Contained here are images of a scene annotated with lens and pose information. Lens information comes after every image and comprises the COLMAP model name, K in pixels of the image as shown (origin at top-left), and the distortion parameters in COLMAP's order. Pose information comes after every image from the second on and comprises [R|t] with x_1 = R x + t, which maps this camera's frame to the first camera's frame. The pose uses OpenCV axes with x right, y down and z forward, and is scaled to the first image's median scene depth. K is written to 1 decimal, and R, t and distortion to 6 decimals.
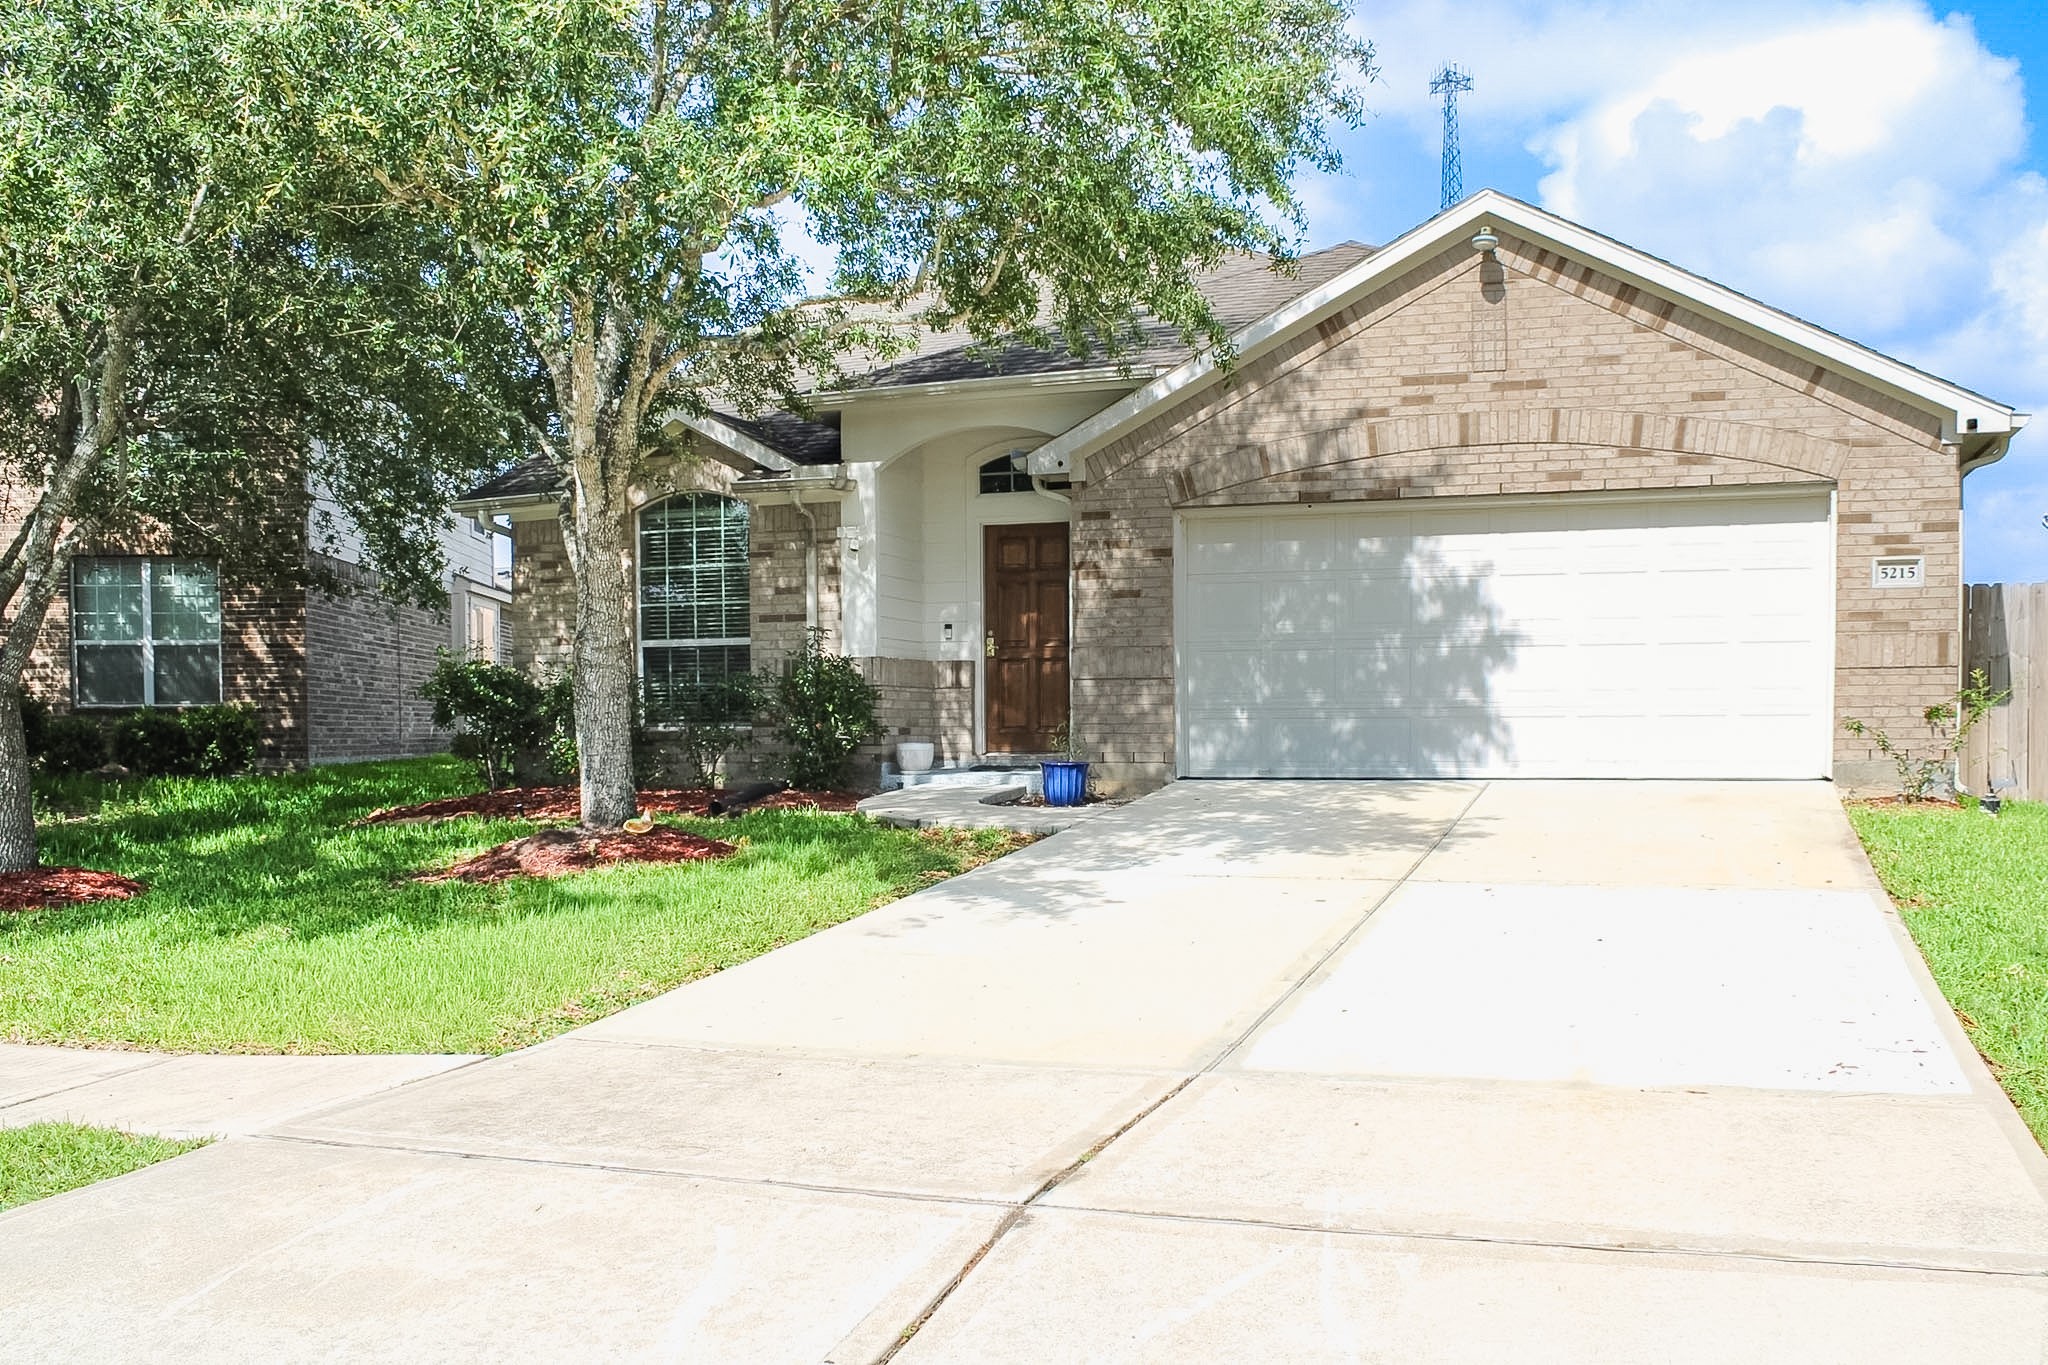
lens RADIAL K [[1740.2, 0, 1016.8], [0, 1740.2, 692.4], [0, 0, 1]] dist [-0.160719, 0.135635]
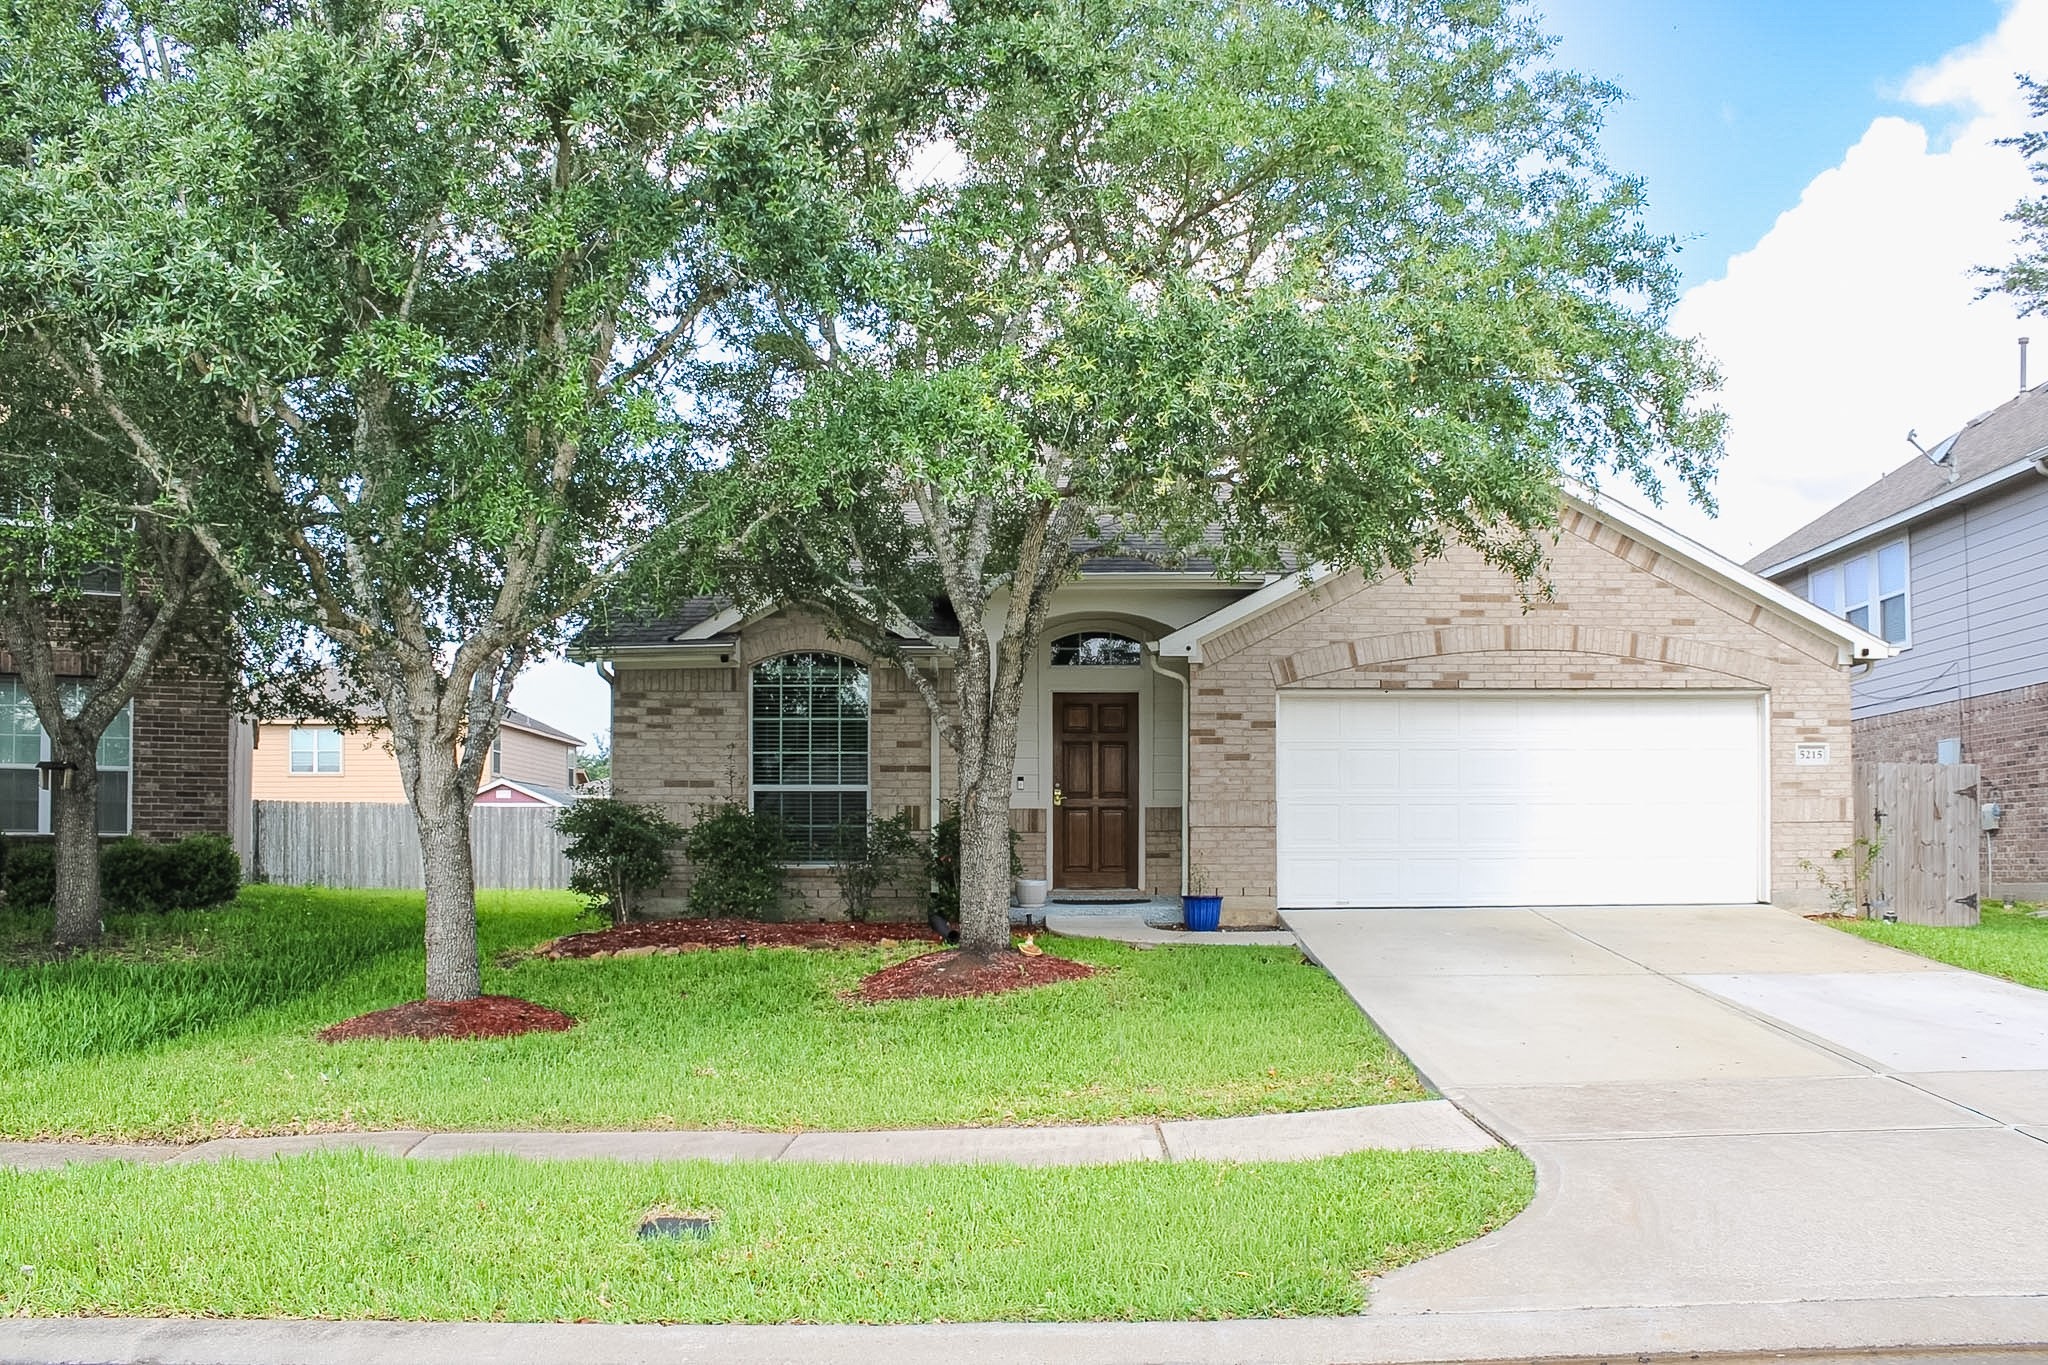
lens RADIAL K [[1740.2, 0, 1016.8], [0, 1740.2, 692.4], [0, 0, 1]] dist [-0.160719, 0.135635]
pose [[0.946935, 0.035137, 0.319499, -0.526303], [-0.009942, 0.996733, -0.080149, -0.003045], [-0.321271, 0.072719, 0.944191, -0.116766]]
